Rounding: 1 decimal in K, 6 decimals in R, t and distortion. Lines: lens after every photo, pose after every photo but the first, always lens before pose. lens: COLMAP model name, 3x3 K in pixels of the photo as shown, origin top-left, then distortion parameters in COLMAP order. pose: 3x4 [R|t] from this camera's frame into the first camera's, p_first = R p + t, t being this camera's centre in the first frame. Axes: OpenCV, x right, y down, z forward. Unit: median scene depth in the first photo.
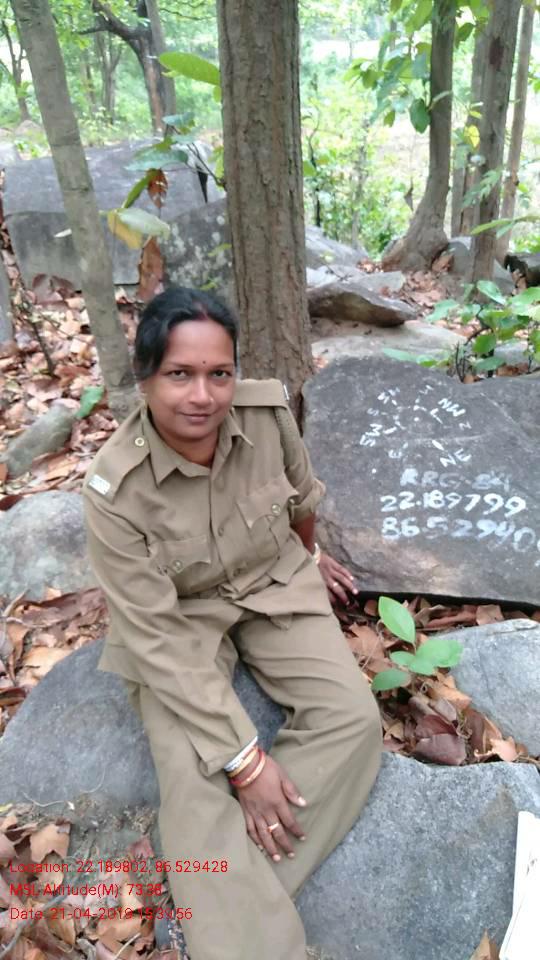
lens RADIAL K [[713.4, 0, 272.2], [0, 713.4, 482.1], [0, 0, 1]] dist [0.029317, -0.050669]
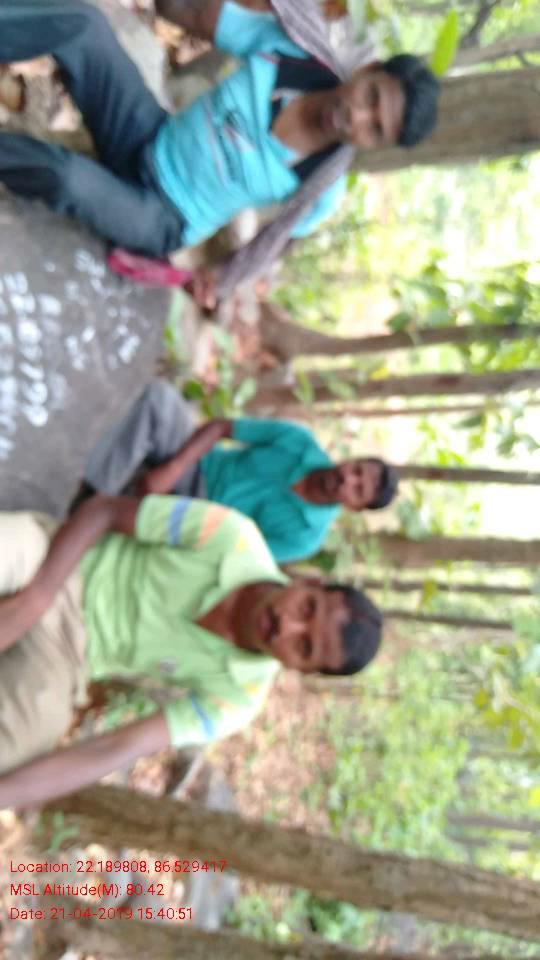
lens RADIAL K [[742.6, 0, 270.0], [0, 742.6, 480.0], [0, 0, 1]] dist [-0.020298, -0.002730]
pose [[0.053535, 0.936160, 0.347475, 0.086010], [-0.950627, 0.154302, -0.269257, 0.014967], [-0.305684, -0.315905, 0.898199, -0.030141]]
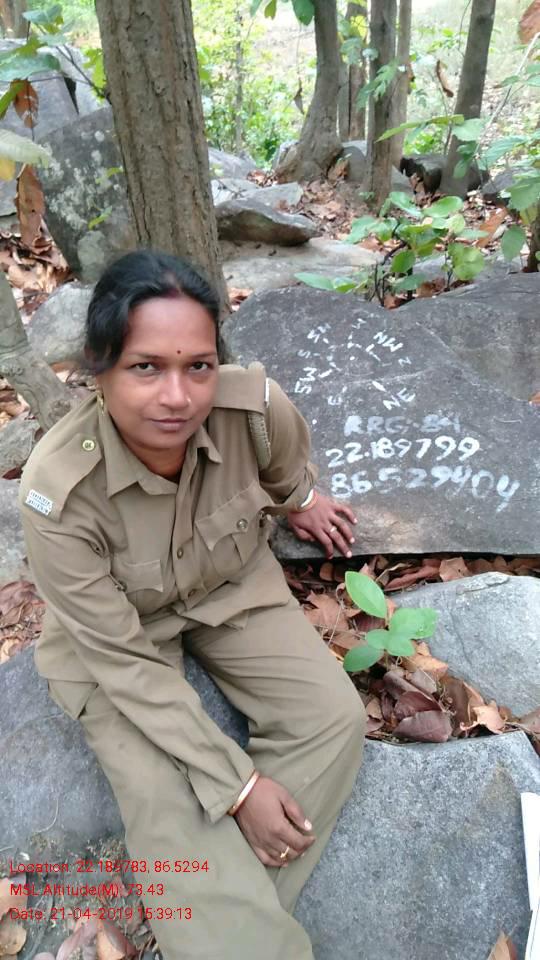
lens RADIAL K [[708.8, 0, 270.0], [0, 708.8, 480.0], [0, 0, 1]] dist [0.027226, -0.028679]
pose [[0.986721, -0.106577, 0.122568, -0.032434], [0.092320, 0.988873, 0.116651, -0.054313], [-0.133636, -0.103786, 0.985581, 0.112115]]
